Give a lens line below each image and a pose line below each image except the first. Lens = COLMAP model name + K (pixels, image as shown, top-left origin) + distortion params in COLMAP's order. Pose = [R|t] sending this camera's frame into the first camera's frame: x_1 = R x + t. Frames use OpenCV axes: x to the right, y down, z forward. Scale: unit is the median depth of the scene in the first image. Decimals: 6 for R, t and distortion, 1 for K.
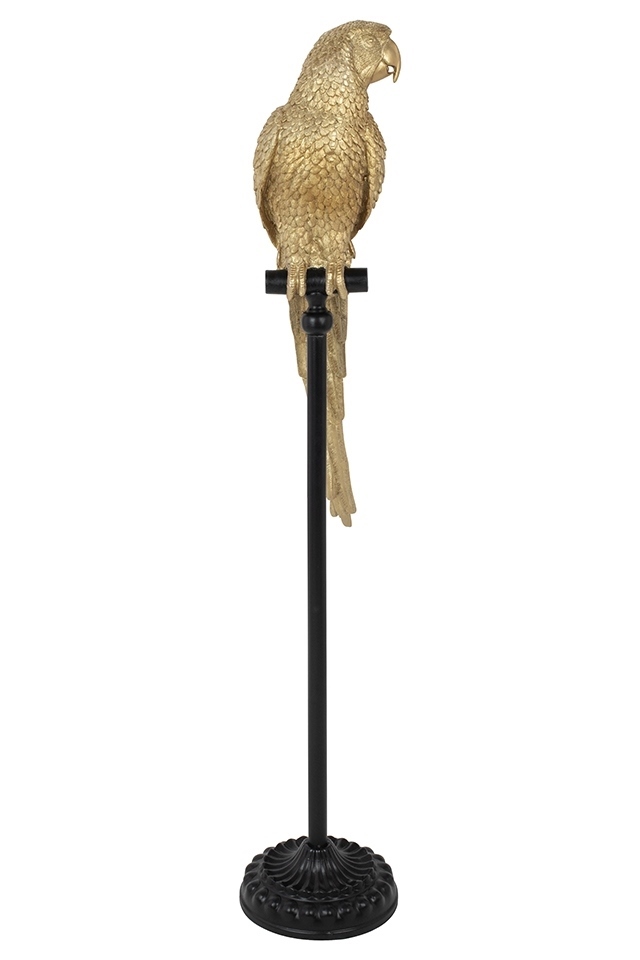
lens RADIAL K [[1755.6, 0, 320.0], [0, 1755.6, 480.0], [0, 0, 1]] dist [-0.161977, -0.165554]
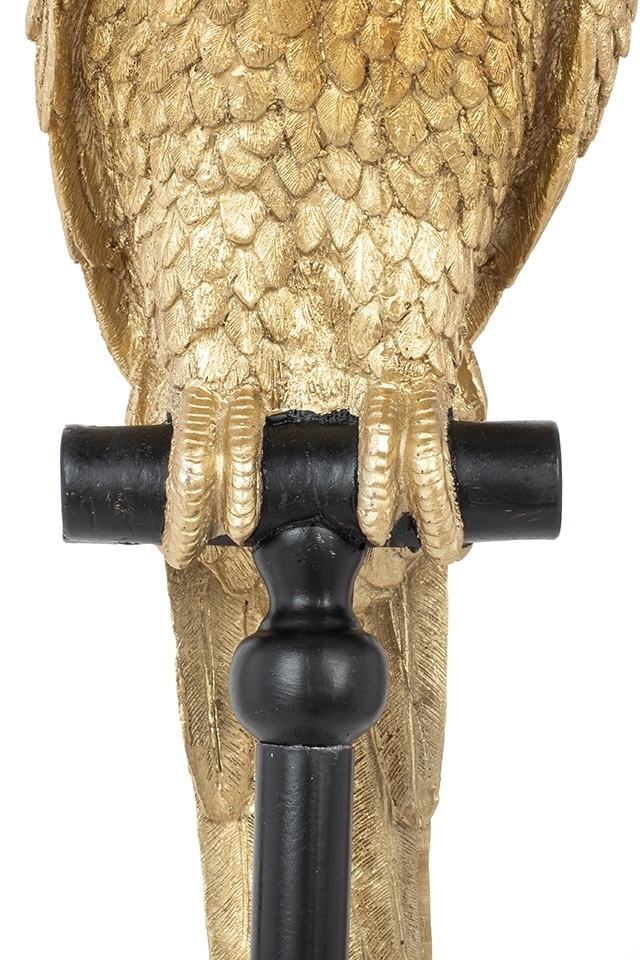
lens RADIAL K [[1755.6, 0, 320.0], [0, 1755.6, 480.0], [0, 0, 1]] dist [-0.161977, -0.165554]
pose [[0.998917, 0.025581, 0.038854, -0.009024], [-0.007161, 0.909833, -0.414912, -0.028420], [-0.045964, 0.414185, 0.909031, 0.815631]]
